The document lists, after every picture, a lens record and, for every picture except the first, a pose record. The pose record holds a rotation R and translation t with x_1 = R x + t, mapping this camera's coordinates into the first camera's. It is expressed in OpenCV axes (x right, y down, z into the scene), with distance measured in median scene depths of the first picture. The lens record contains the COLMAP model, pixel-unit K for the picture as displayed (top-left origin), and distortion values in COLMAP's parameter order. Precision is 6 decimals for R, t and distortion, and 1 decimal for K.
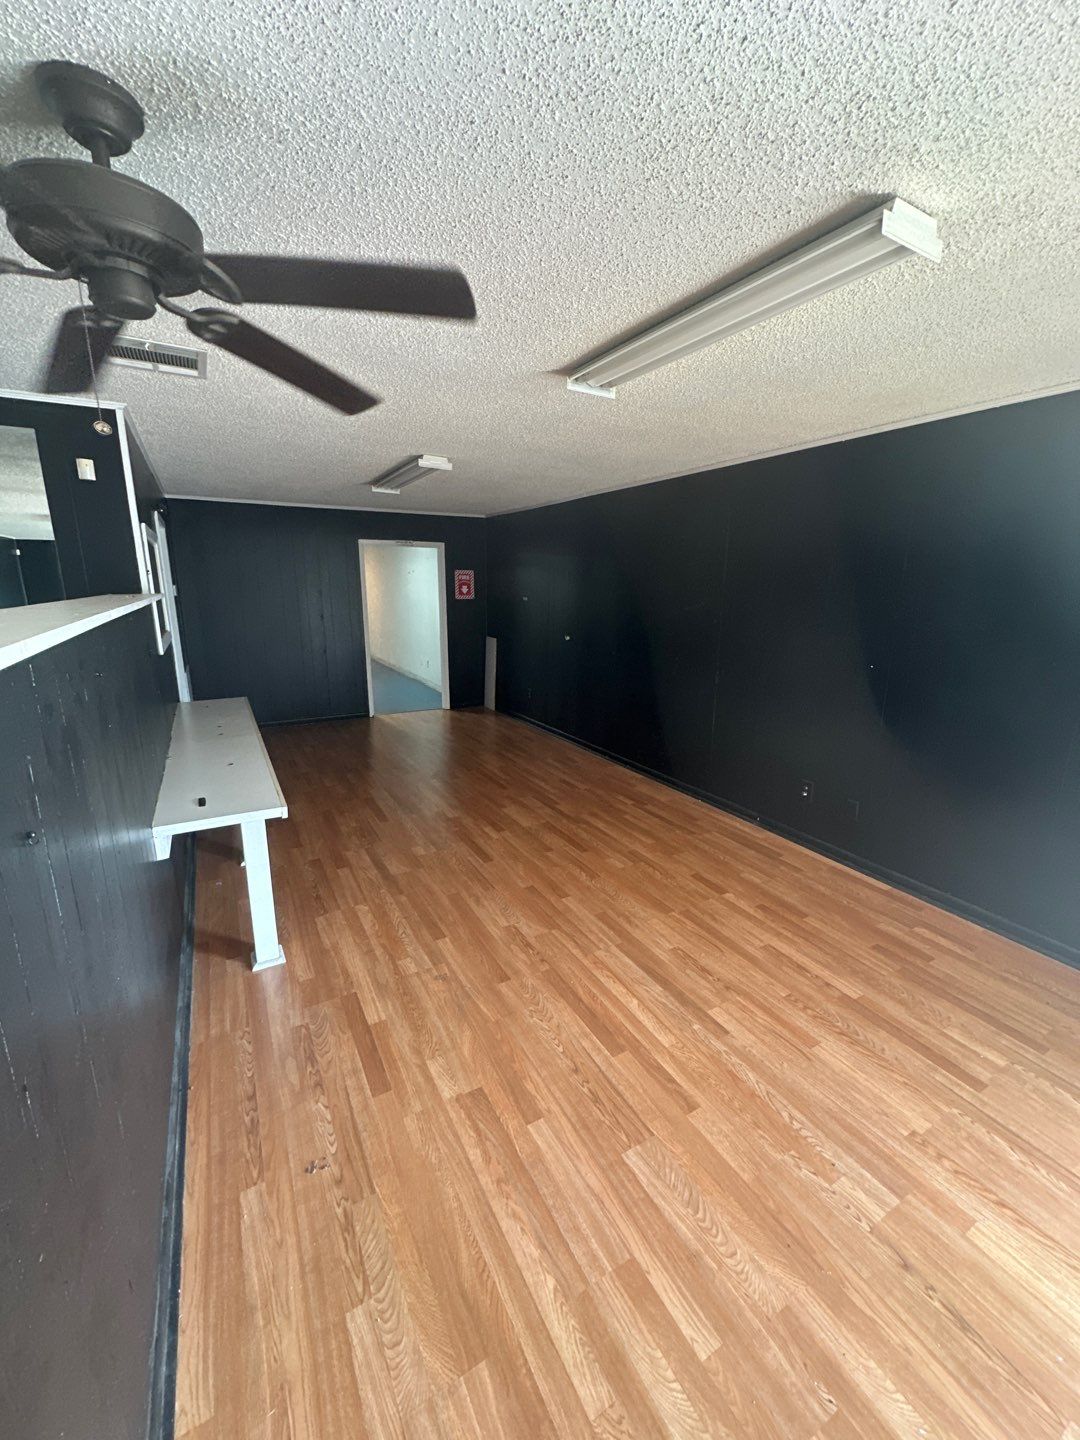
lens RADIAL K [[574.3, 0, 540.0], [0, 574.3, 720.0], [0, 0, 1]] dist [-0.000917, -0.000094]
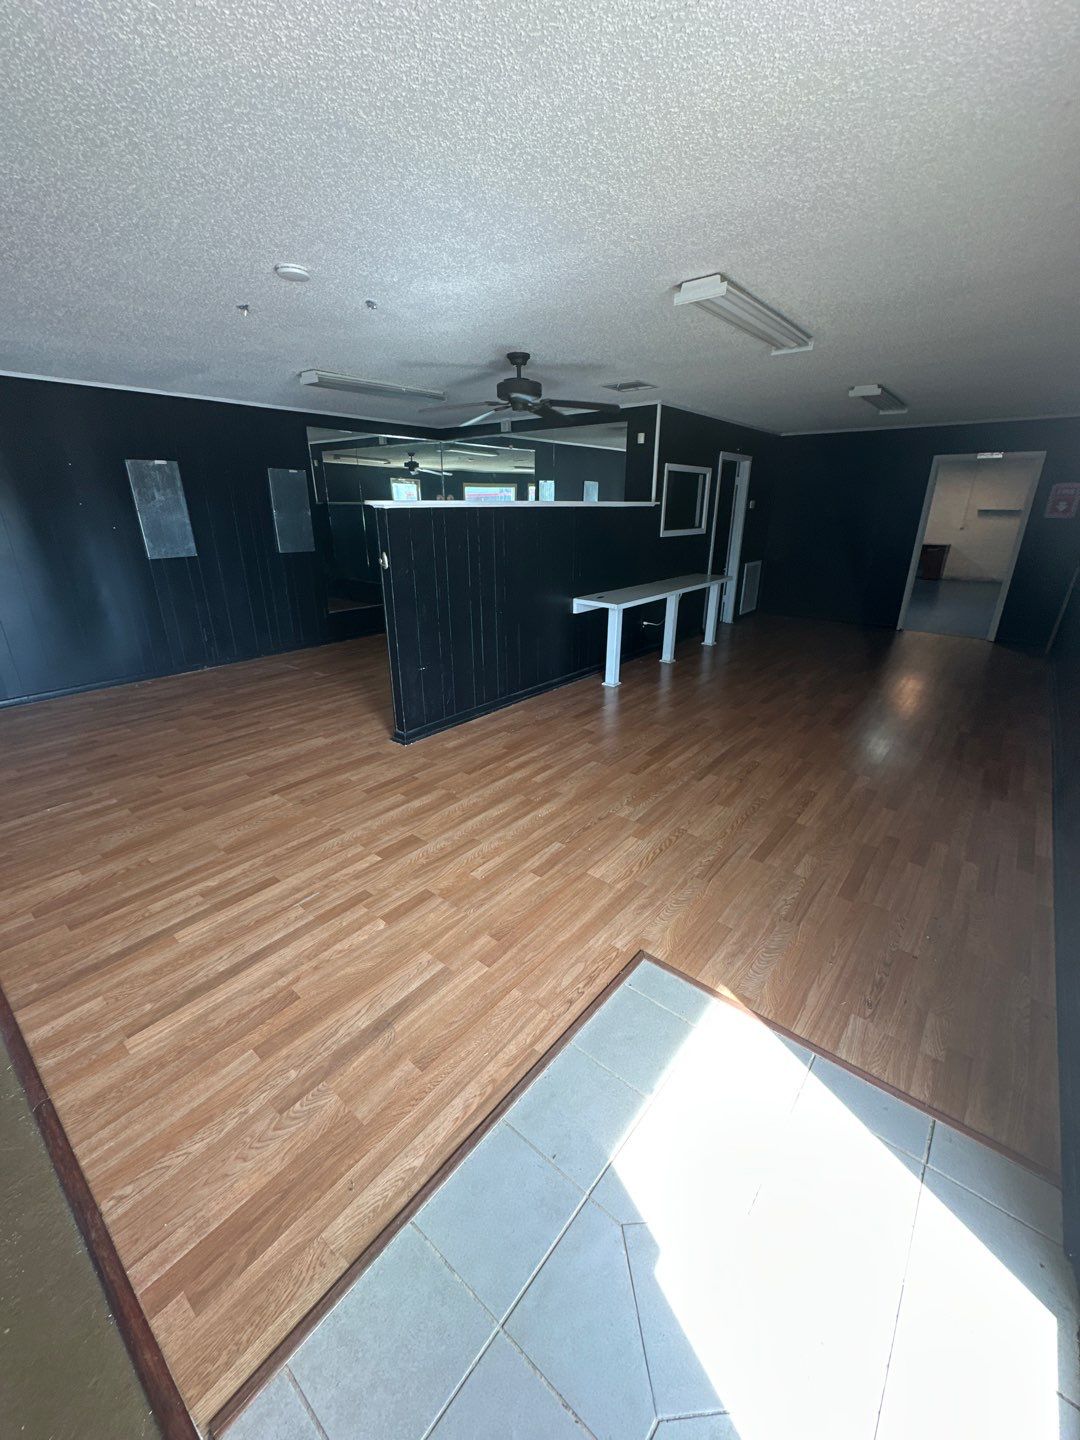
lens RADIAL K [[574.3, 0, 540.0], [0, 574.3, 720.0], [0, 0, 1]] dist [-0.000917, -0.000094]
pose [[0.356087, 0.324595, -0.876265, 1.456265], [-0.219285, 0.940571, 0.259306, 0.066762], [0.908359, 0.099816, 0.406104, -0.064892]]
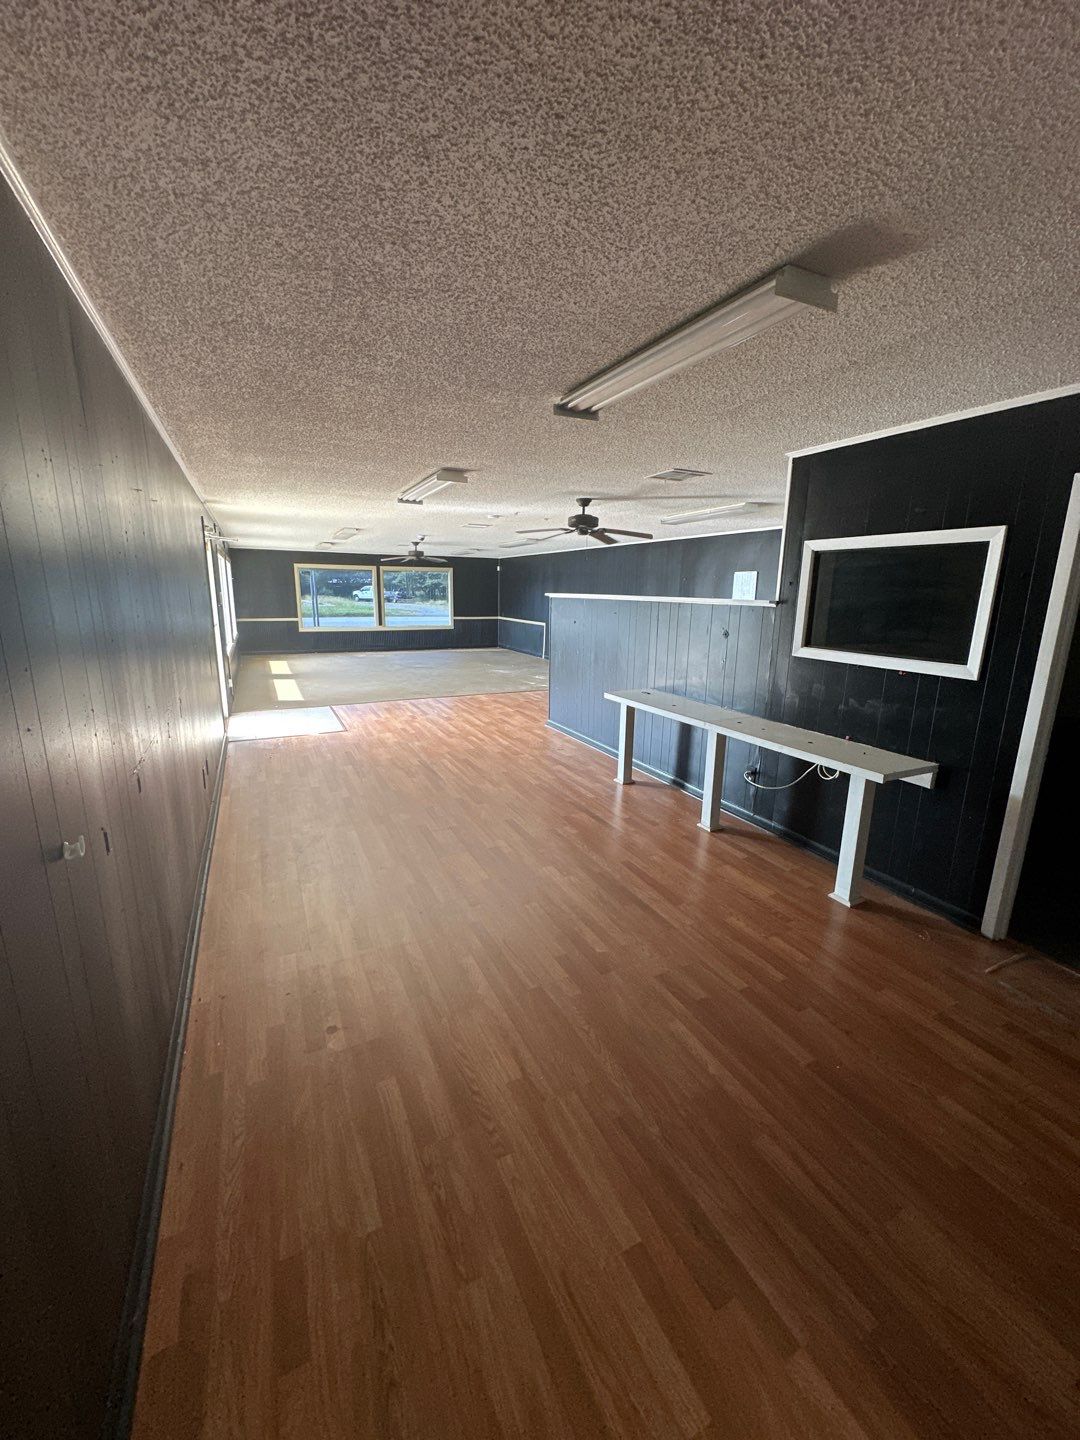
lens RADIAL K [[574.3, 0, 540.0], [0, 574.3, 720.0], [0, 0, 1]] dist [-0.000917, -0.000094]
pose [[-0.997914, -0.035335, 0.054029, -0.325764], [-0.007457, 0.894398, 0.447210, -0.724680], [-0.064125, 0.445874, -0.892796, 3.025671]]
